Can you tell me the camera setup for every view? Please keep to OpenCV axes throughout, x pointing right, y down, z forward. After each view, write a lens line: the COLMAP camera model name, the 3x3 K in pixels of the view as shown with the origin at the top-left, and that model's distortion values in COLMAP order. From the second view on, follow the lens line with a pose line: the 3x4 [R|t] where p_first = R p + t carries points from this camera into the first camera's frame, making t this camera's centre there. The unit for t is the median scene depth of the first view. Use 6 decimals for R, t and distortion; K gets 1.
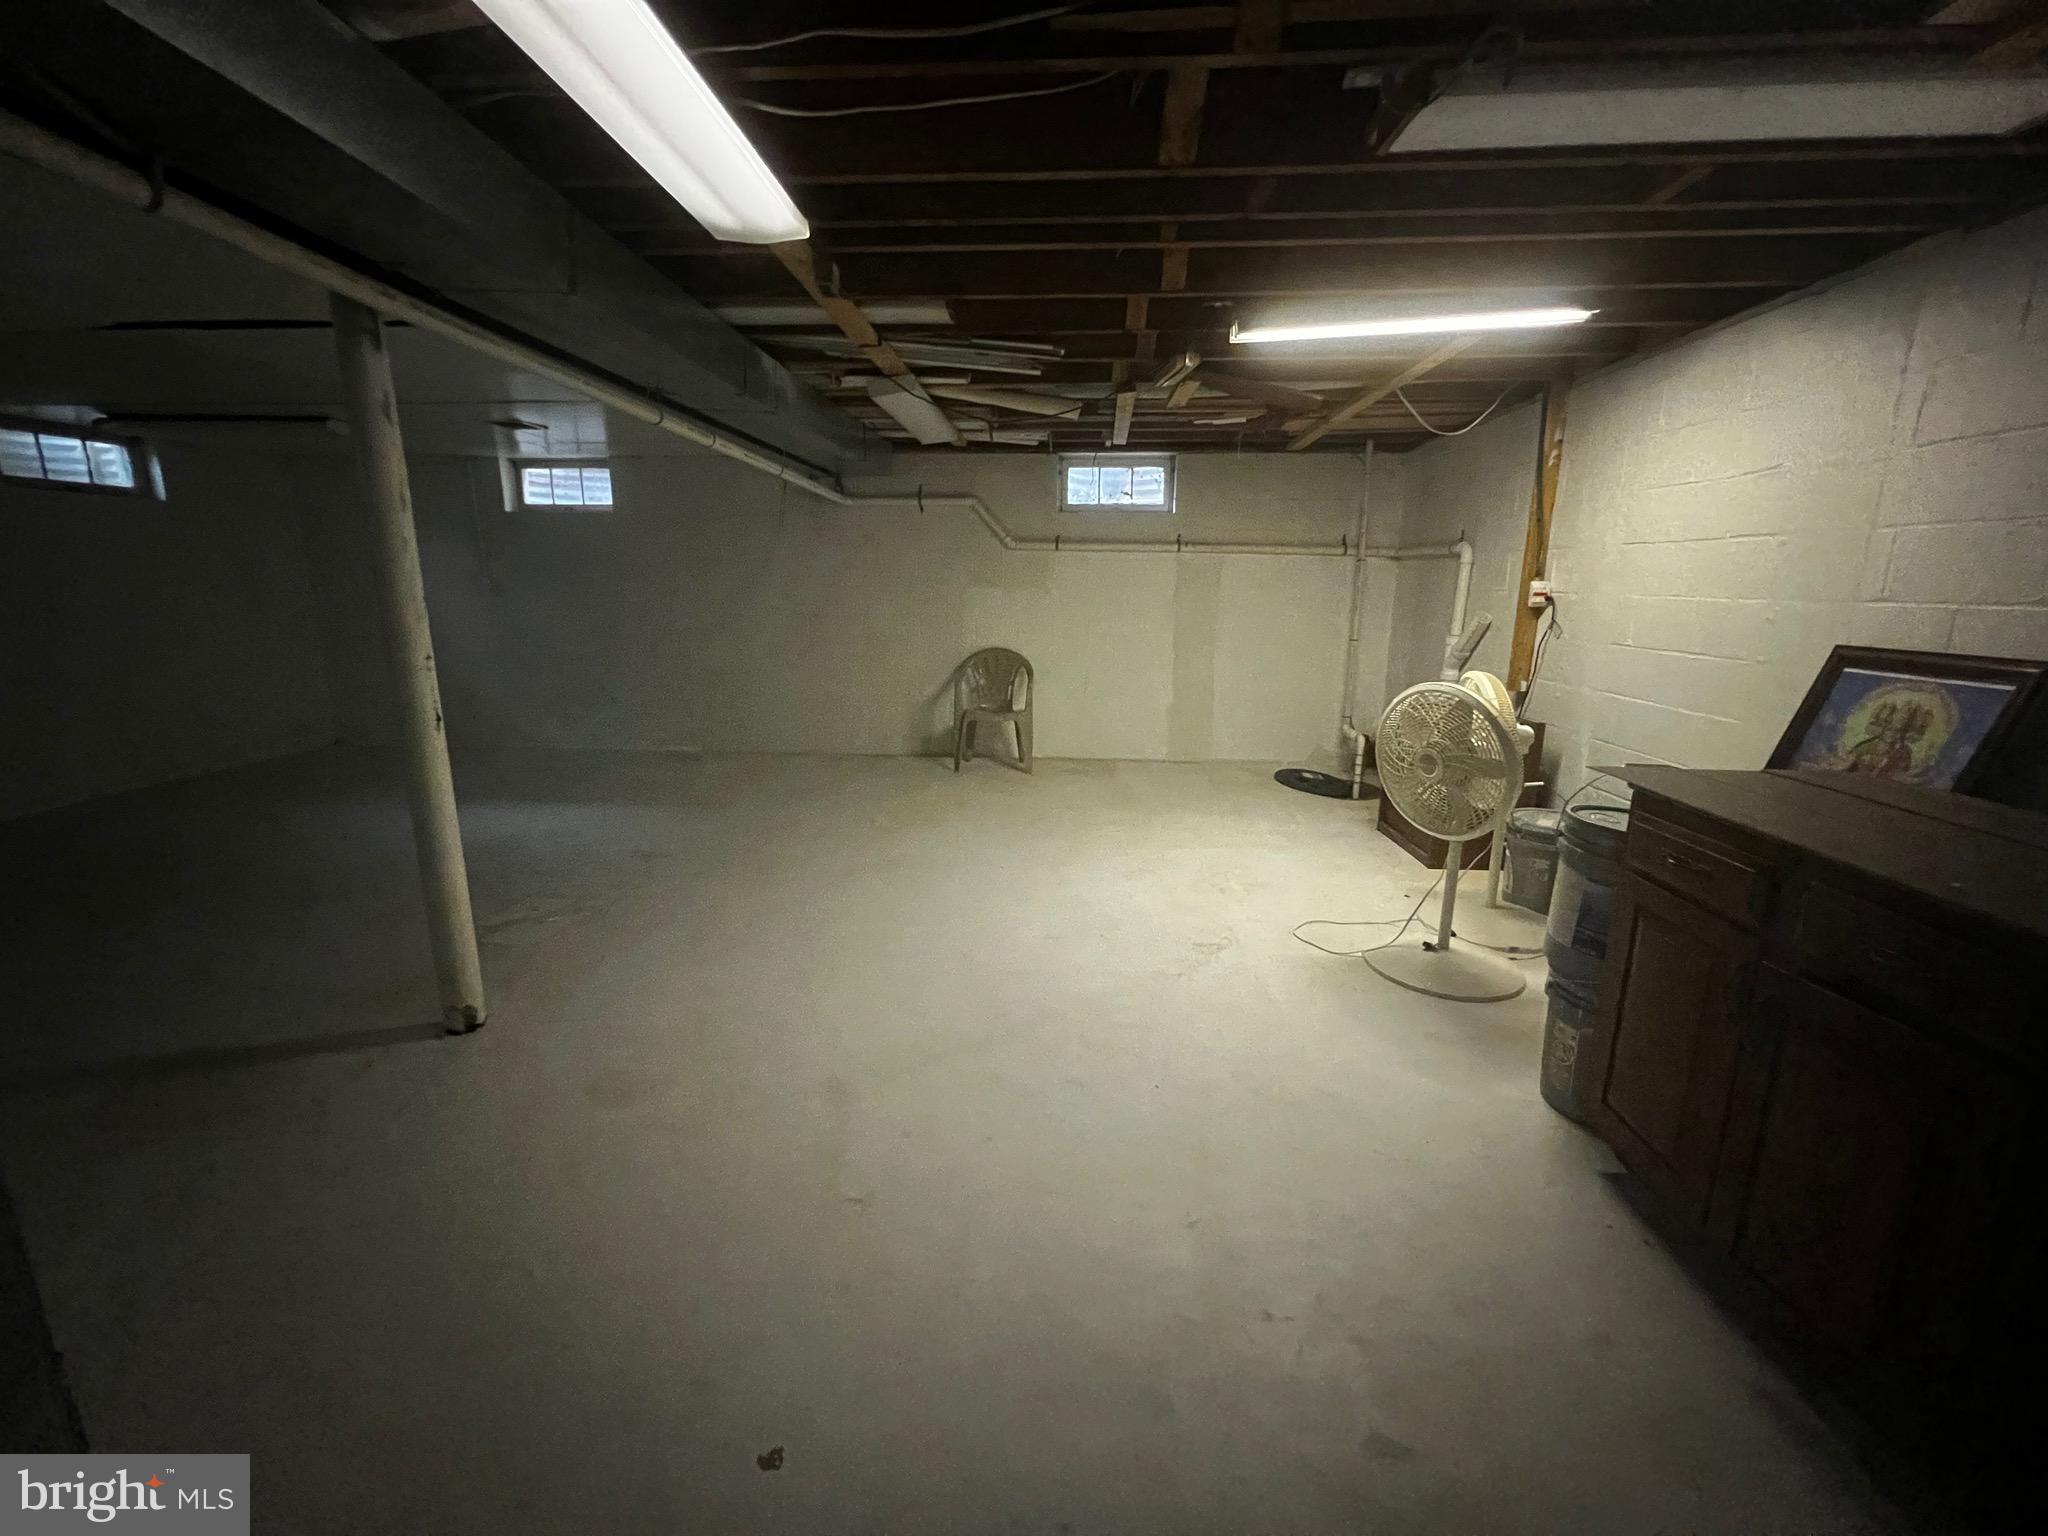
lens RADIAL K [[824.2, 0, 1021.4], [0, 824.2, 767.3], [0, 0, 1]] dist [-0.000276, 0.000533]
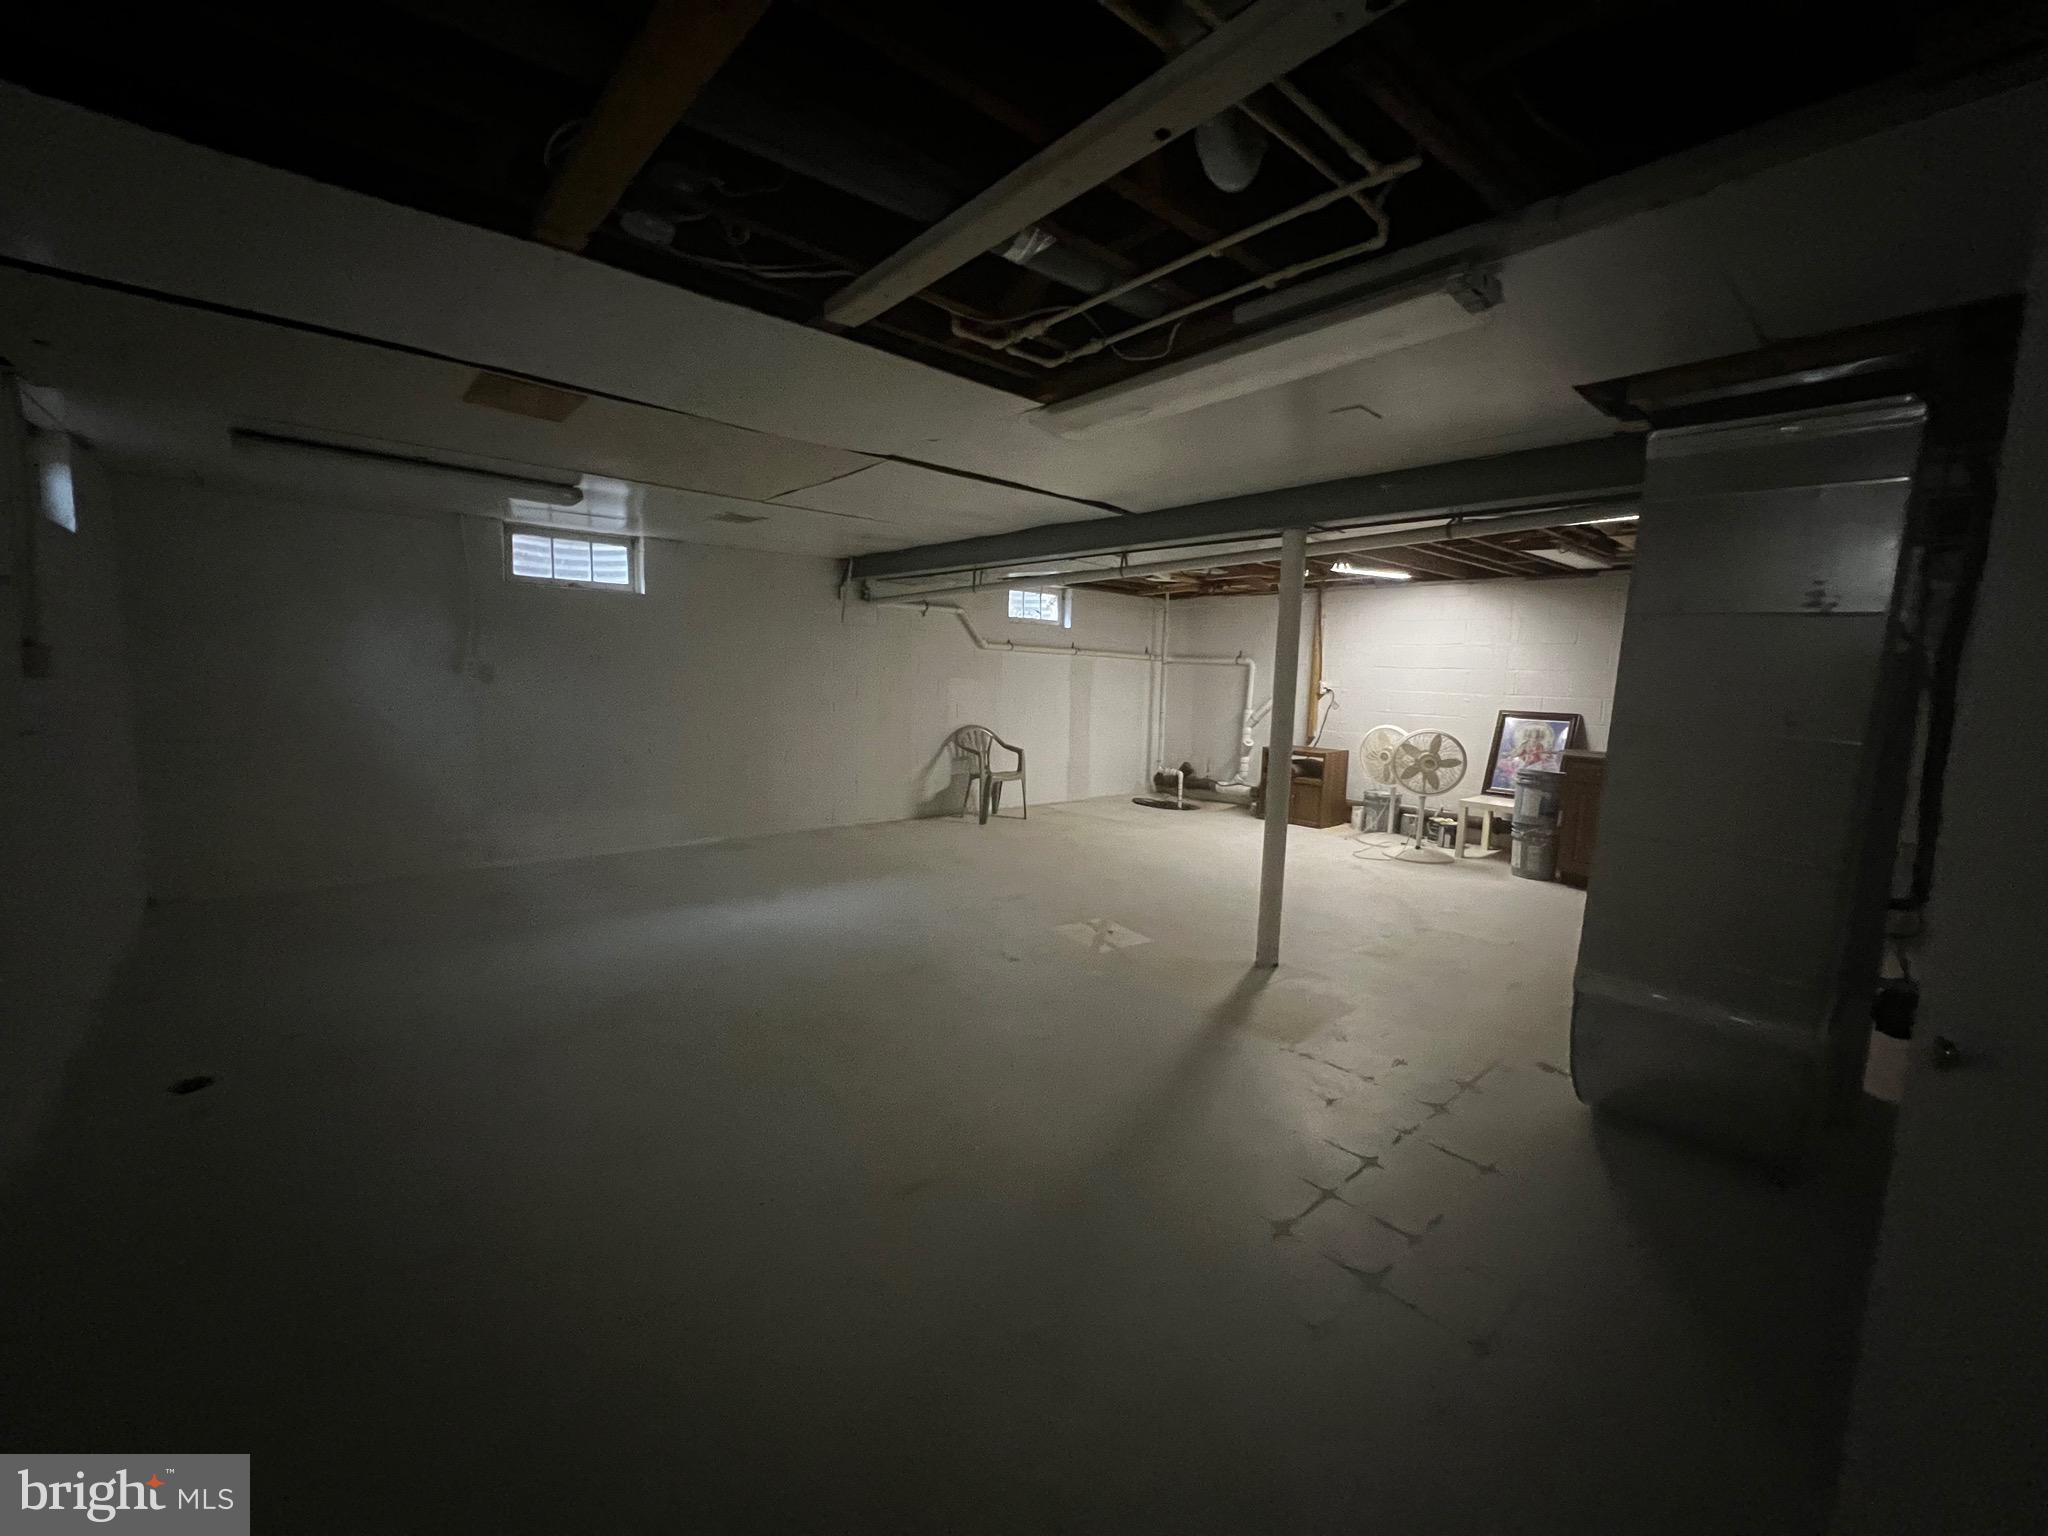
lens RADIAL K [[824.2, 0, 1018.9], [0, 824.2, 773.4], [0, 0, 1]] dist [-0.000276, 0.000533]
pose [[0.699353, -0.077322, 0.710582, -0.890277], [0.132413, 0.990939, -0.022492, -0.035916], [-0.702405, 0.109820, 0.703255, 0.079490]]
